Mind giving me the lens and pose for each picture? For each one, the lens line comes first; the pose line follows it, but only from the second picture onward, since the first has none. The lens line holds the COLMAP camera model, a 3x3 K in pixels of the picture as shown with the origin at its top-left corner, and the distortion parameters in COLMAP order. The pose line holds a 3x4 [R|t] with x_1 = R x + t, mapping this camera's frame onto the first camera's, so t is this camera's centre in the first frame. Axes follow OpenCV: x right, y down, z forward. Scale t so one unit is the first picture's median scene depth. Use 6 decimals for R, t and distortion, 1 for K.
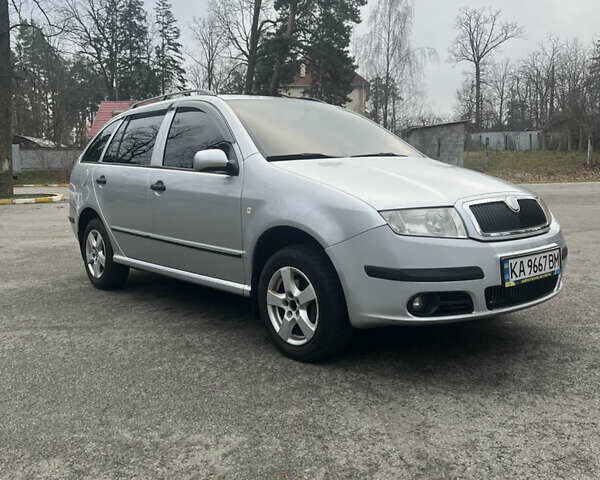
lens RADIAL K [[622.0, 0, 305.3], [0, 622.0, 240.4], [0, 0, 1]] dist [0.023882, -0.016555]
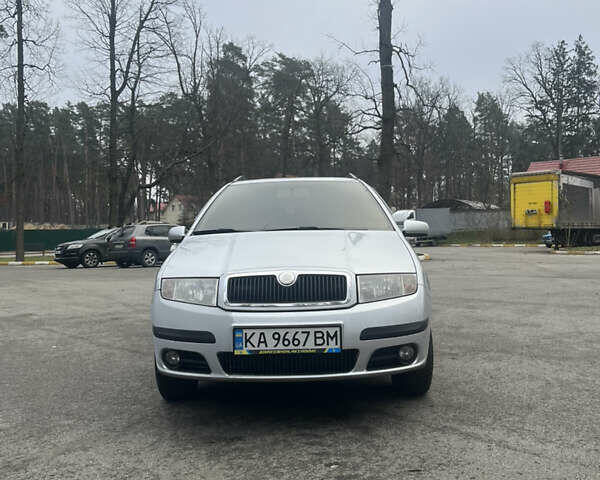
lens RADIAL K [[622.0, 0, 305.3], [0, 622.0, 240.4], [0, 0, 1]] dist [0.023882, -0.016555]
pose [[0.734899, 0.004345, -0.678163, 0.993953], [-0.067302, 0.995510, -0.066554, -0.050751], [0.674829, 0.094553, 0.731892, 0.237303]]
